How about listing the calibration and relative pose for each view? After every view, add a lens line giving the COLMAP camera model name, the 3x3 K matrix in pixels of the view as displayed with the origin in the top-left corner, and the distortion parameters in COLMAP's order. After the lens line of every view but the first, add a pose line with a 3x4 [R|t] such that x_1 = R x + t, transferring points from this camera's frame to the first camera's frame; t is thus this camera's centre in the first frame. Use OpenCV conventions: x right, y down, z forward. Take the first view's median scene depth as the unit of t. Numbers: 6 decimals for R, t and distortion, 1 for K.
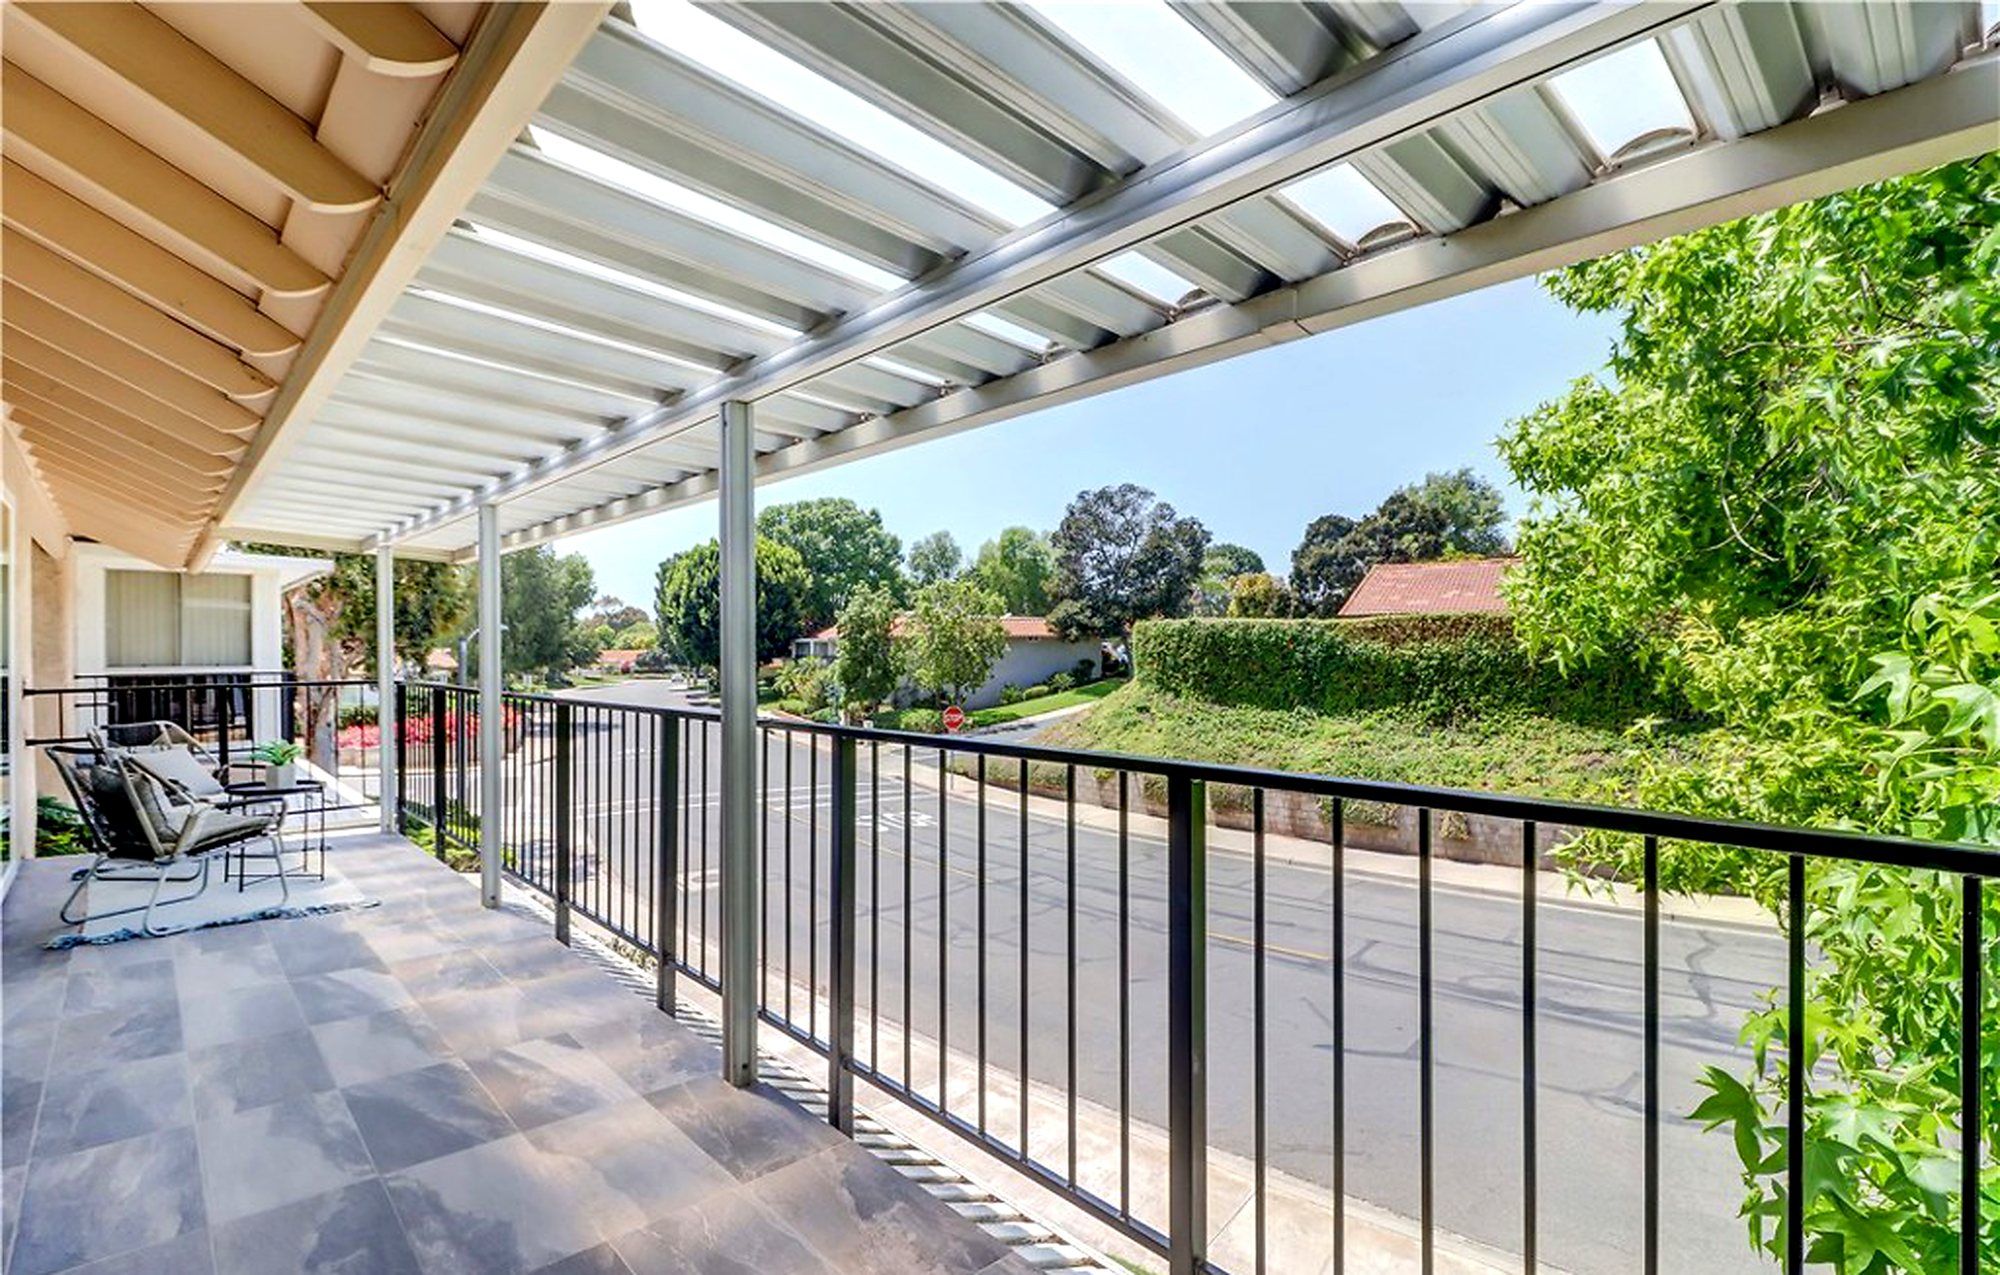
lens RADIAL K [[926.9, 0, 1010.3], [0, 926.9, 645.6], [0, 0, 1]] dist [-0.000551, -0.000229]
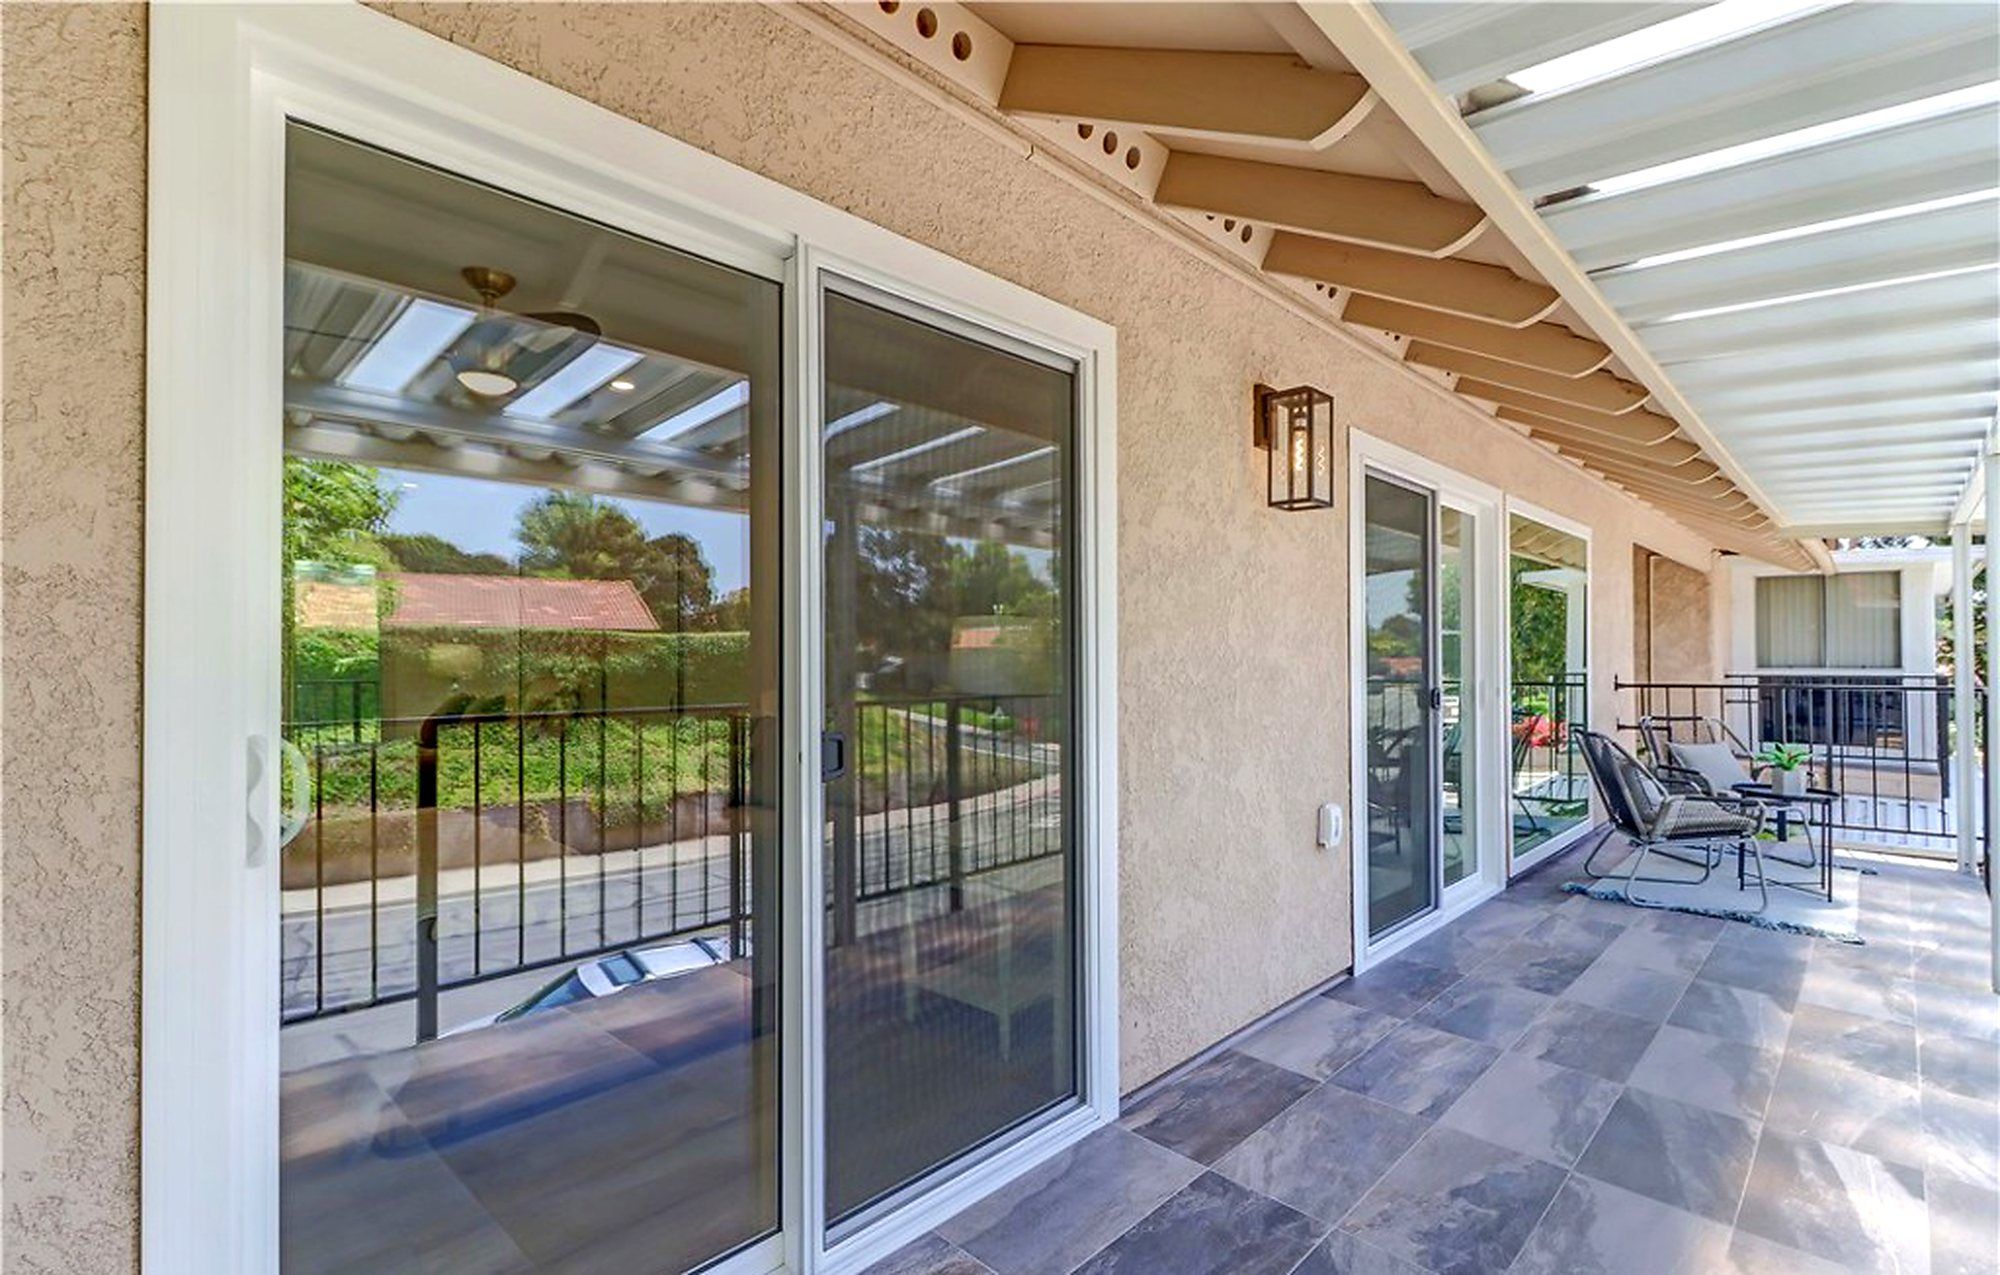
lens RADIAL K [[926.9, 0, 1012.7], [0, 926.9, 650.3], [0, 0, 1]] dist [-0.000551, -0.000229]
pose [[0.063909, -0.002184, -0.997953, 0.185390], [0.004563, 0.999988, -0.001896, 0.005429], [0.997945, -0.004433, 0.063918, 0.219384]]
